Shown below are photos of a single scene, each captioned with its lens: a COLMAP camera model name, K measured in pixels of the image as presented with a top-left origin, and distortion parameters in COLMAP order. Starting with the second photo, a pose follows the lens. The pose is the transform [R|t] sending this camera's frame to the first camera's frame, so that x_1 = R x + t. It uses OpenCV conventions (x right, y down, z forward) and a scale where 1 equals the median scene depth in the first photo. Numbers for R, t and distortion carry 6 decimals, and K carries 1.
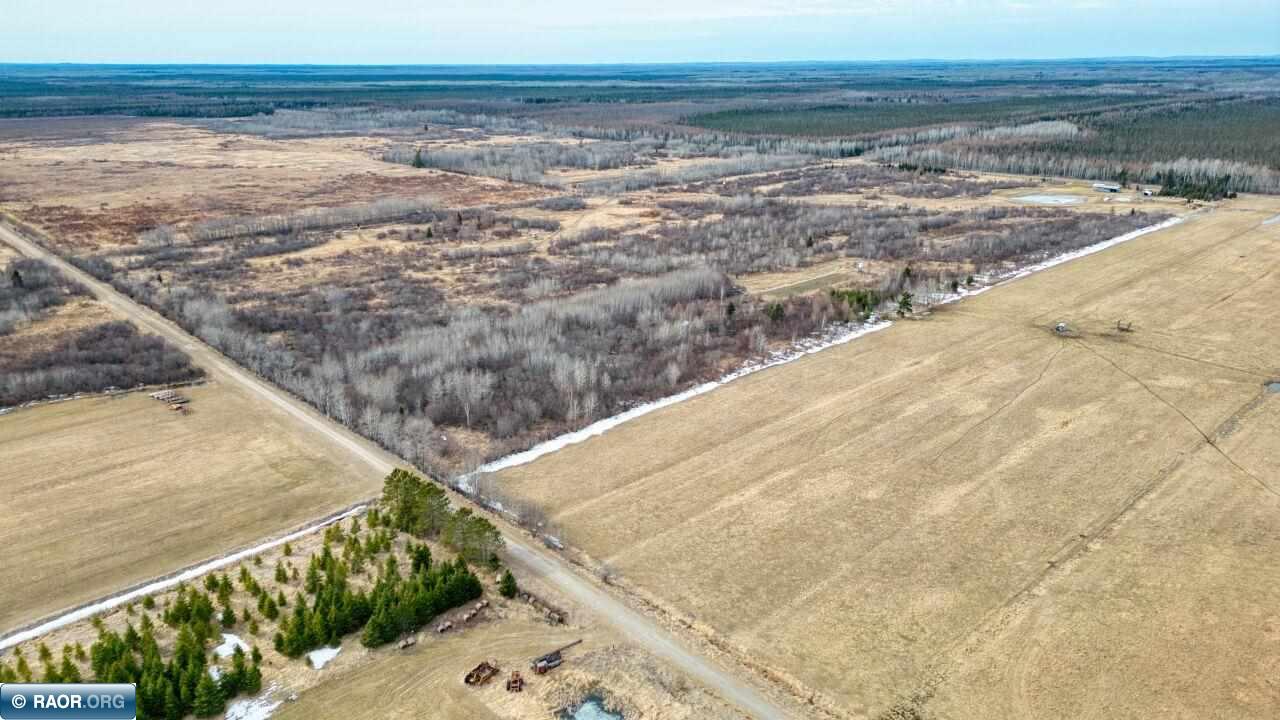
lens RADIAL K [[883.4, 0, 640.0], [0, 883.4, 360.0], [0, 0, 1]] dist [0.081348, -0.079375]
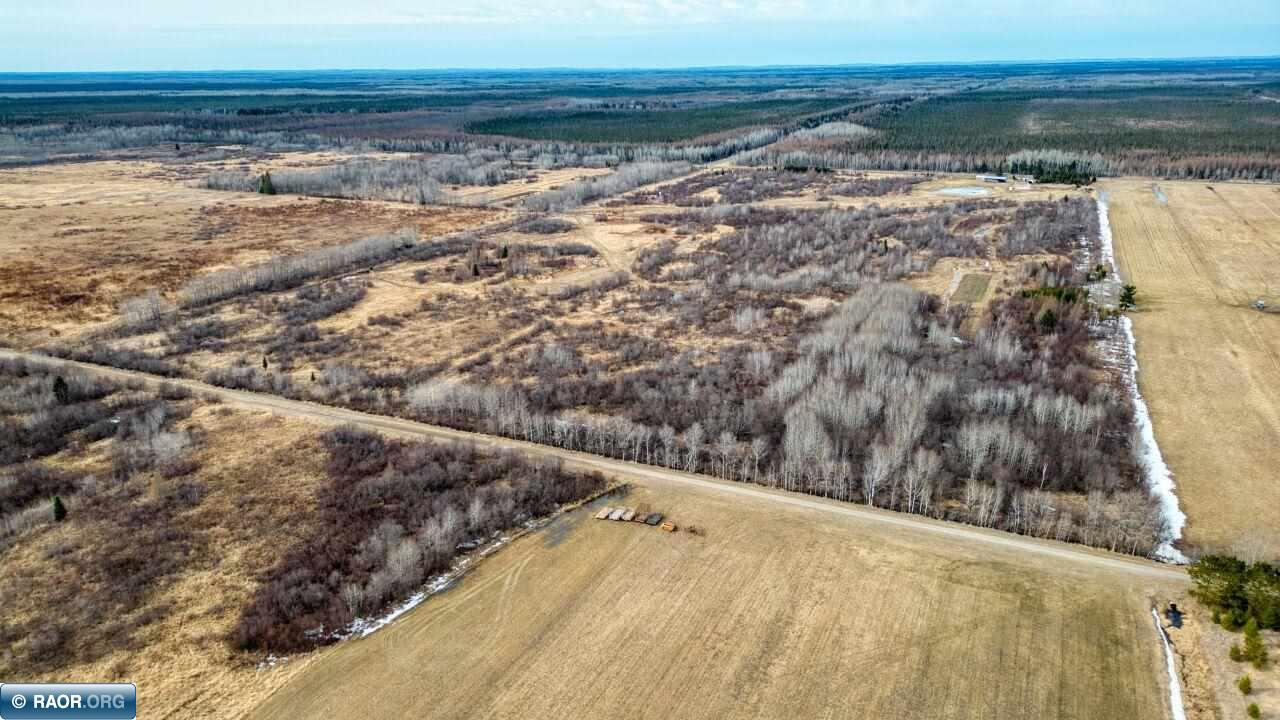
lens RADIAL K [[883.4, 0, 640.0], [0, 883.4, 360.0], [0, 0, 1]] dist [0.081348, -0.079375]
pose [[0.925936, -0.122305, 0.357328, -0.311054], [0.125047, 0.992029, 0.015519, -0.040256], [-0.356378, 0.030313, 0.933850, 0.123755]]
